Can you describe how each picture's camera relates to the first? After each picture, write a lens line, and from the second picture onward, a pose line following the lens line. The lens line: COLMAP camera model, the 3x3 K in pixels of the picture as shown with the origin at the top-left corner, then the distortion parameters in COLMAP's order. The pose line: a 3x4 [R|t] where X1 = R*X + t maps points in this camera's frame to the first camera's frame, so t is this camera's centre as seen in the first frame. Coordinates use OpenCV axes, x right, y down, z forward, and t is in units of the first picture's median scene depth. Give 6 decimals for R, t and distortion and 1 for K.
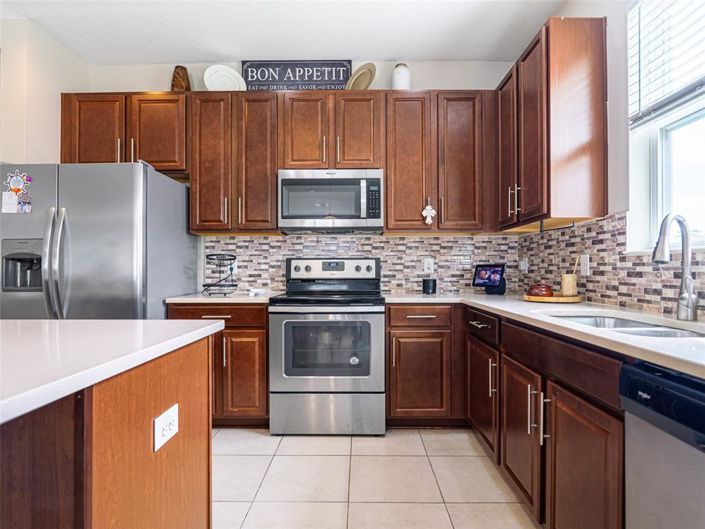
lens RADIAL K [[390.1, 0, 352.5], [0, 390.1, 264.5], [0, 0, 1]] dist [0.002537, 0.002510]
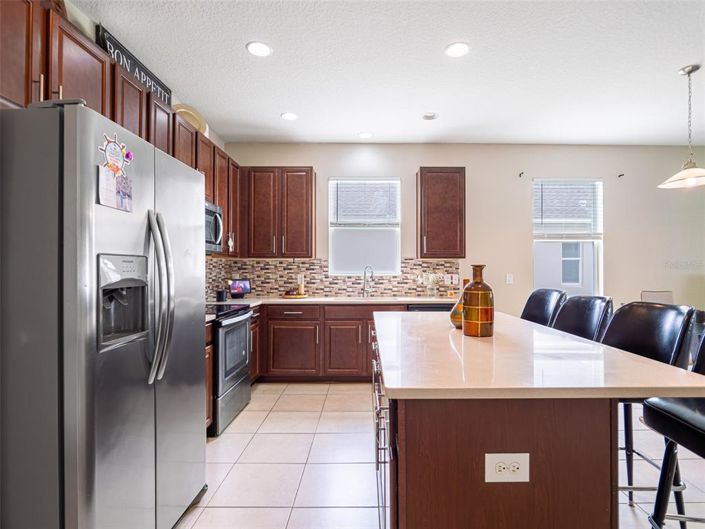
lens RADIAL K [[390.1, 0, 352.5], [0, 390.1, 264.5], [0, 0, 1]] dist [0.002537, 0.002510]
pose [[0.001201, 0.015926, 0.999872, -1.737597], [-0.009549, 0.999828, -0.015914, -0.055663], [-0.999954, -0.009528, 0.001353, 0.801358]]
